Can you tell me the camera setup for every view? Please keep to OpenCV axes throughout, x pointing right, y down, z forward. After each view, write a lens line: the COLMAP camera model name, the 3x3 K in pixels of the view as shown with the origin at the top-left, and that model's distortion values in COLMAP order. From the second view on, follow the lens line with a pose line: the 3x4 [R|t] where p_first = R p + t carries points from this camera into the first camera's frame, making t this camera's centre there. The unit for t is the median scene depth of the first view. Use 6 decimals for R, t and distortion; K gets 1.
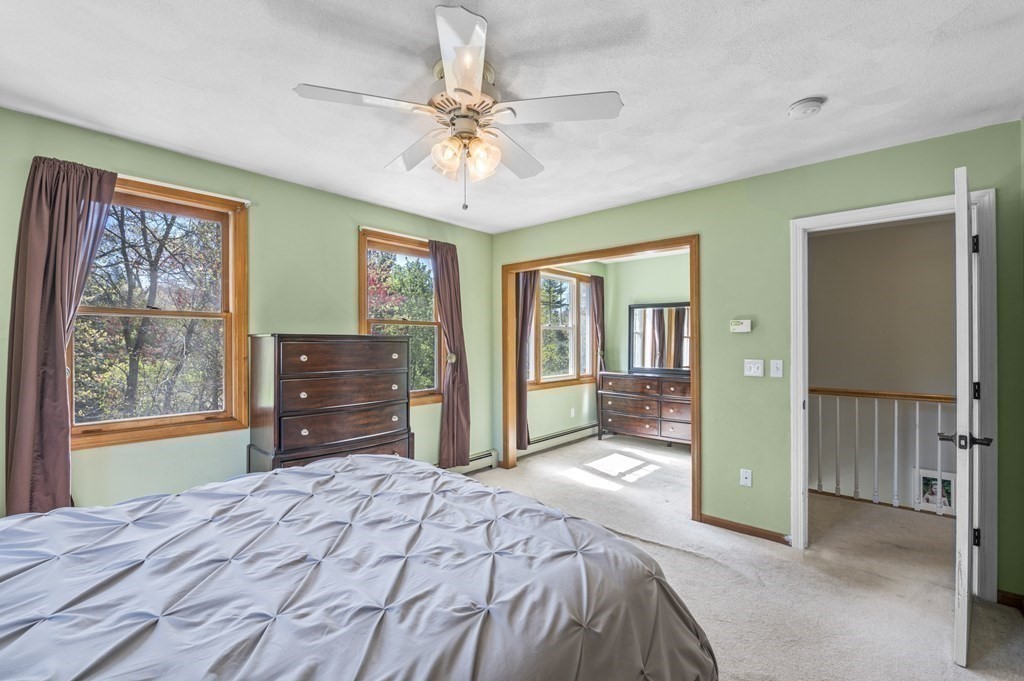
lens RADIAL K [[431.1, 0, 512.0], [0, 431.1, 340.5], [0, 0, 1]] dist [-0.000013, -0.000003]
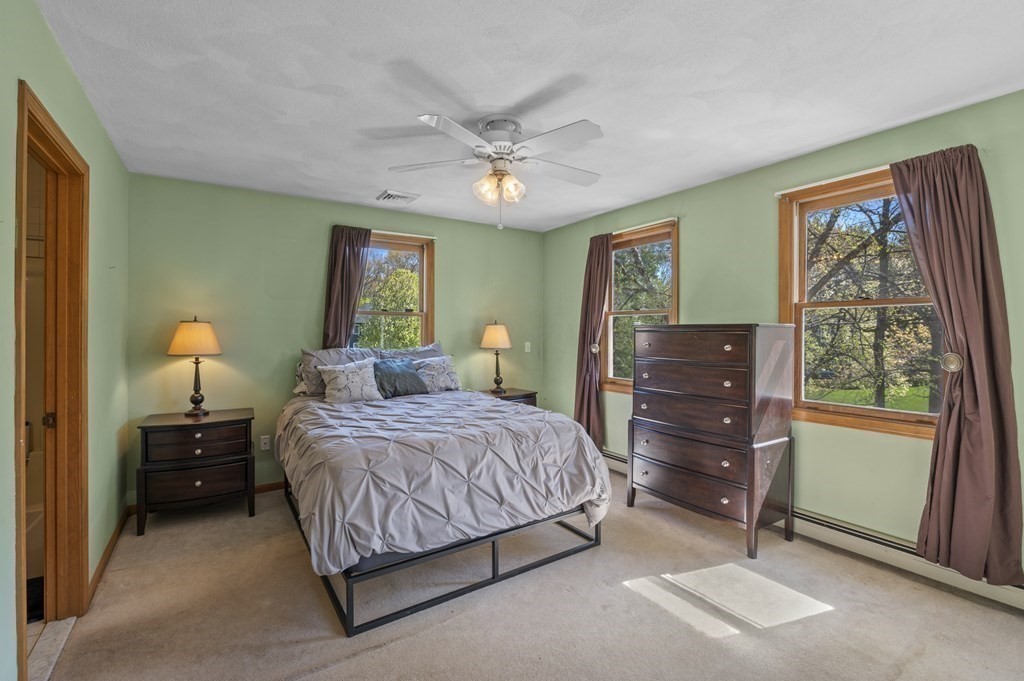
lens RADIAL K [[468.6, 0, 514.6], [0, 468.6, 330.4], [0, 0, 1]] dist [-0.003426, -0.000698]
pose [[-0.254276, -0.003050, -0.967127, 0.735420], [0.000292, 0.999995, -0.003230, 0.003967], [0.967132, -0.001104, -0.254274, 0.827859]]
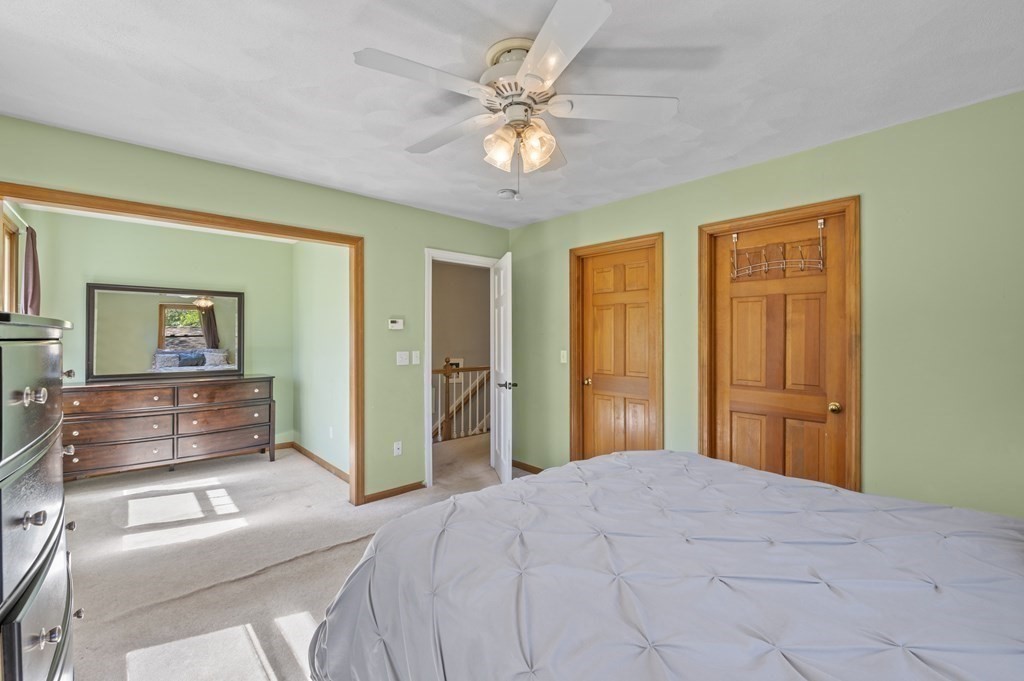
lens RADIAL K [[430.3, 0, 514.4], [0, 430.3, 331.9], [0, 0, 1]] dist [-0.000591, -0.000076]
pose [[0.111698, 0.010394, 0.993688, -0.626130], [-0.001518, 0.999946, -0.010289, -0.000155], [-0.993741, -0.000359, 0.111708, 0.528937]]
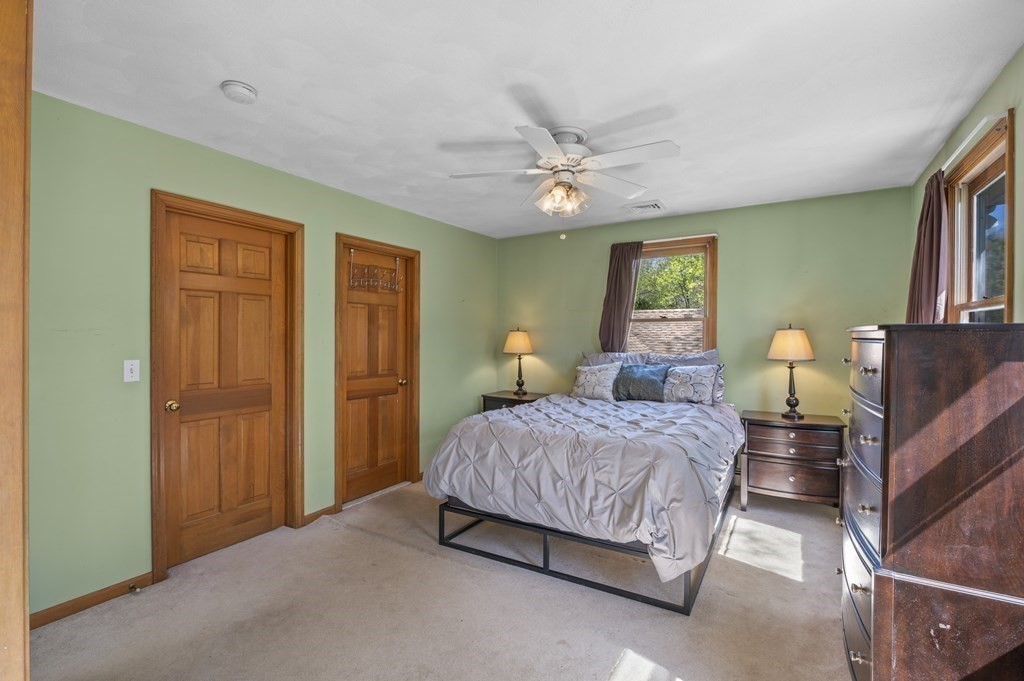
lens RADIAL K [[464.2, 0, 512.0], [0, 464.2, 340.5], [0, 0, 1]] dist [-0.001964, -0.000332]
pose [[-0.984805, -0.001526, -0.173656, 0.171089], [-0.002785, 0.999972, 0.007006, 0.001639], [0.173640, 0.007383, -0.984781, 1.414977]]
